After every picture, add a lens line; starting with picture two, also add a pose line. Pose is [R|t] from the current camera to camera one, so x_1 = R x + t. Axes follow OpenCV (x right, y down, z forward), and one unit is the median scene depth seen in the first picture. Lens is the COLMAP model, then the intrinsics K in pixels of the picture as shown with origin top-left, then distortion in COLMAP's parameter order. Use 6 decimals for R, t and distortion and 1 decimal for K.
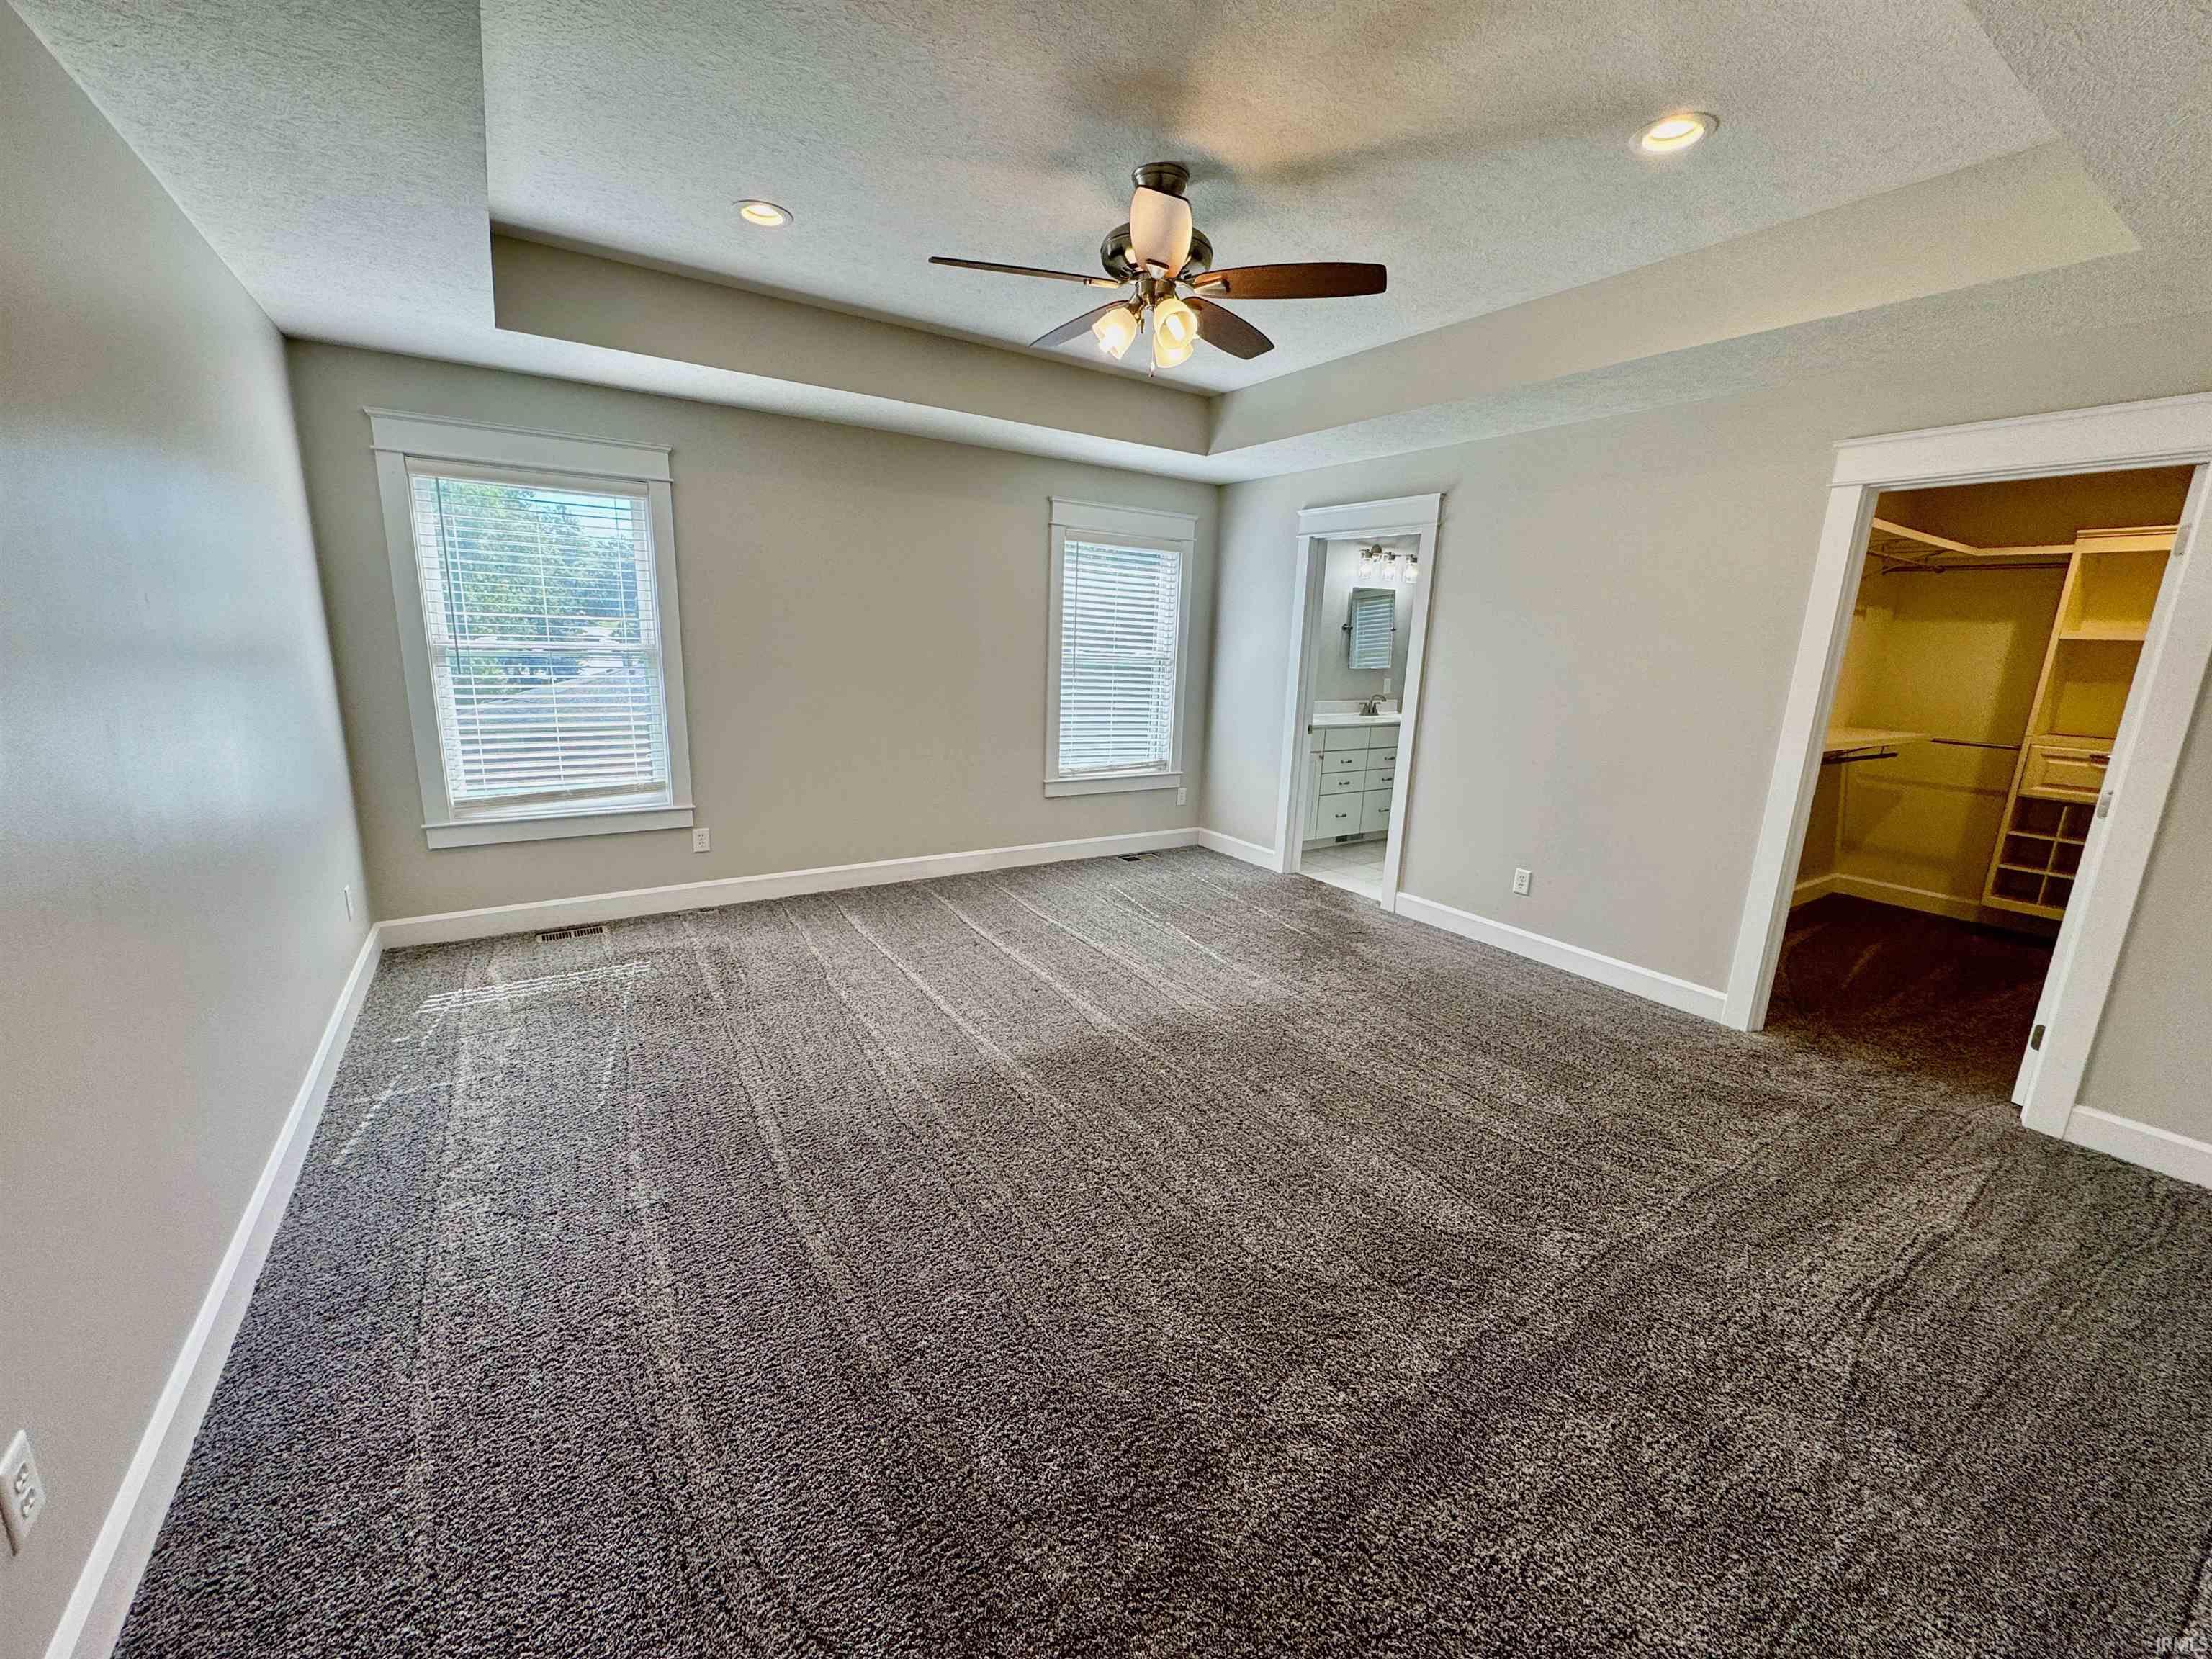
lens RADIAL K [[879.7, 0, 1110.8], [0, 879.7, 829.6], [0, 0, 1]] dist [-0.001561, -0.000009]
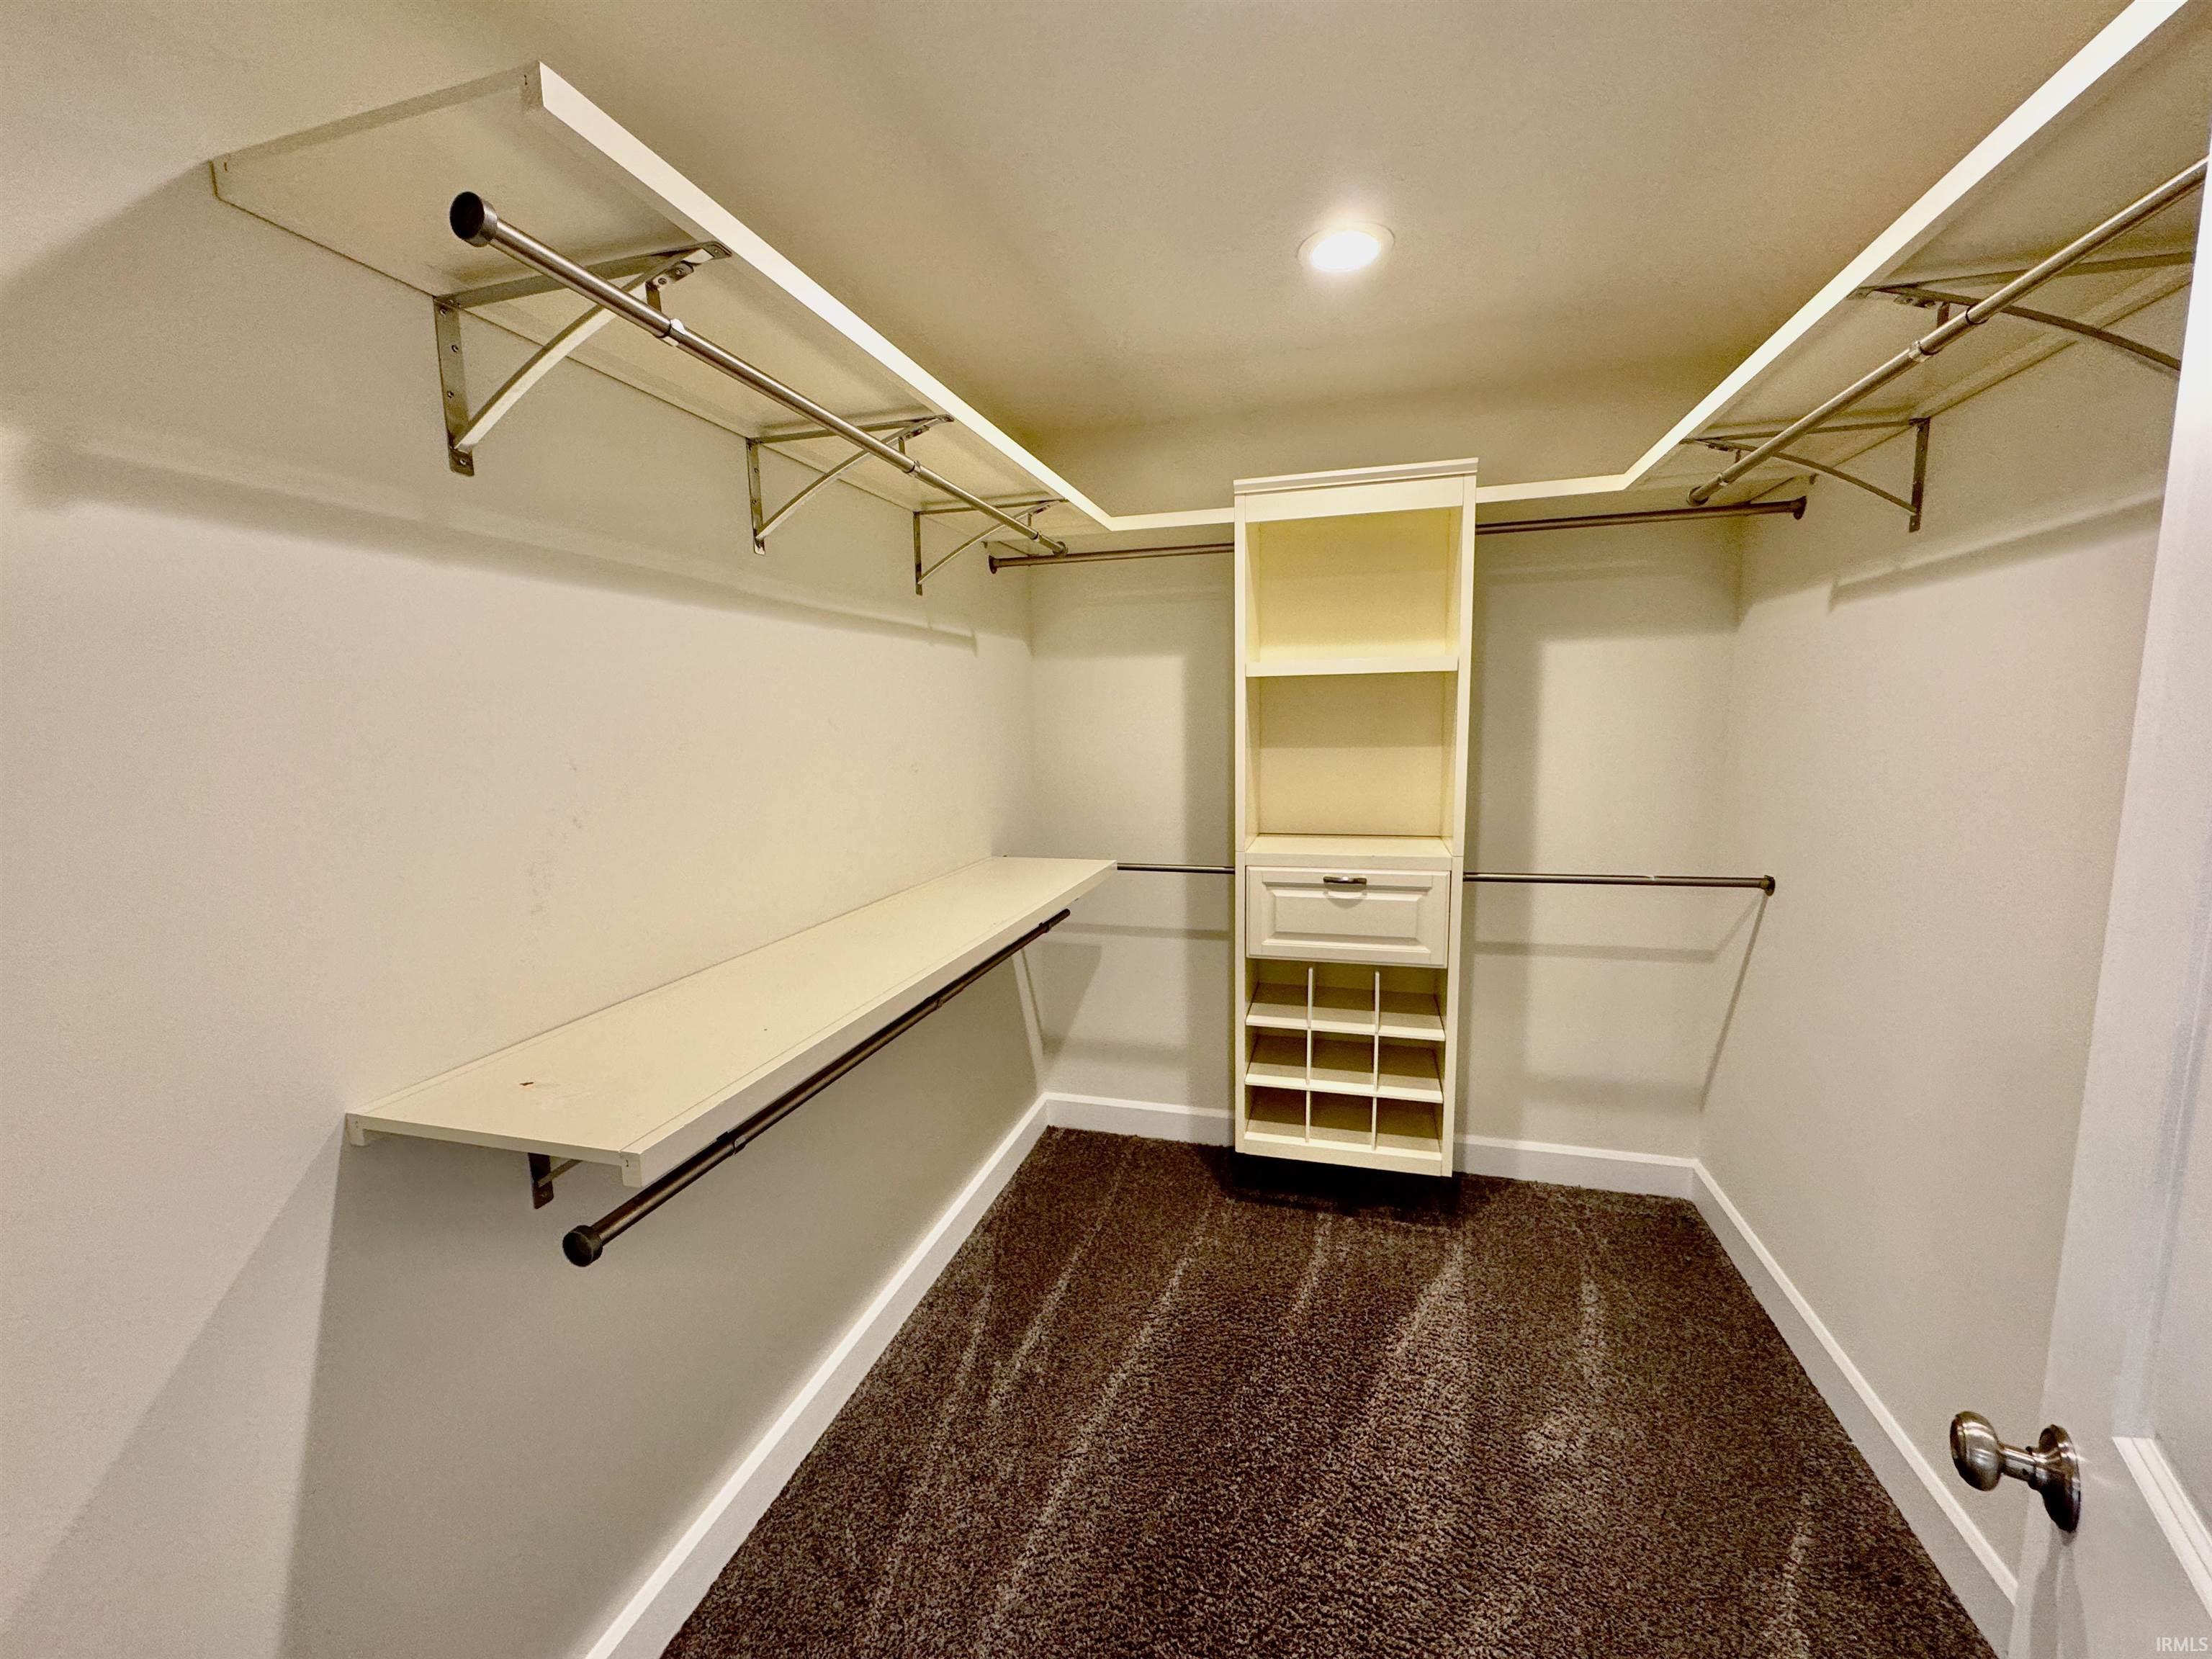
lens RADIAL K [[879.7, 0, 1104.2], [0, 879.7, 824.8], [0, 0, 1]] dist [-0.001561, -0.000009]
pose [[0.760940, -0.130446, 0.635574, 0.530795], [0.186319, 0.982255, -0.021471, -0.106145], [-0.621494, 0.134758, 0.771741, 0.525238]]
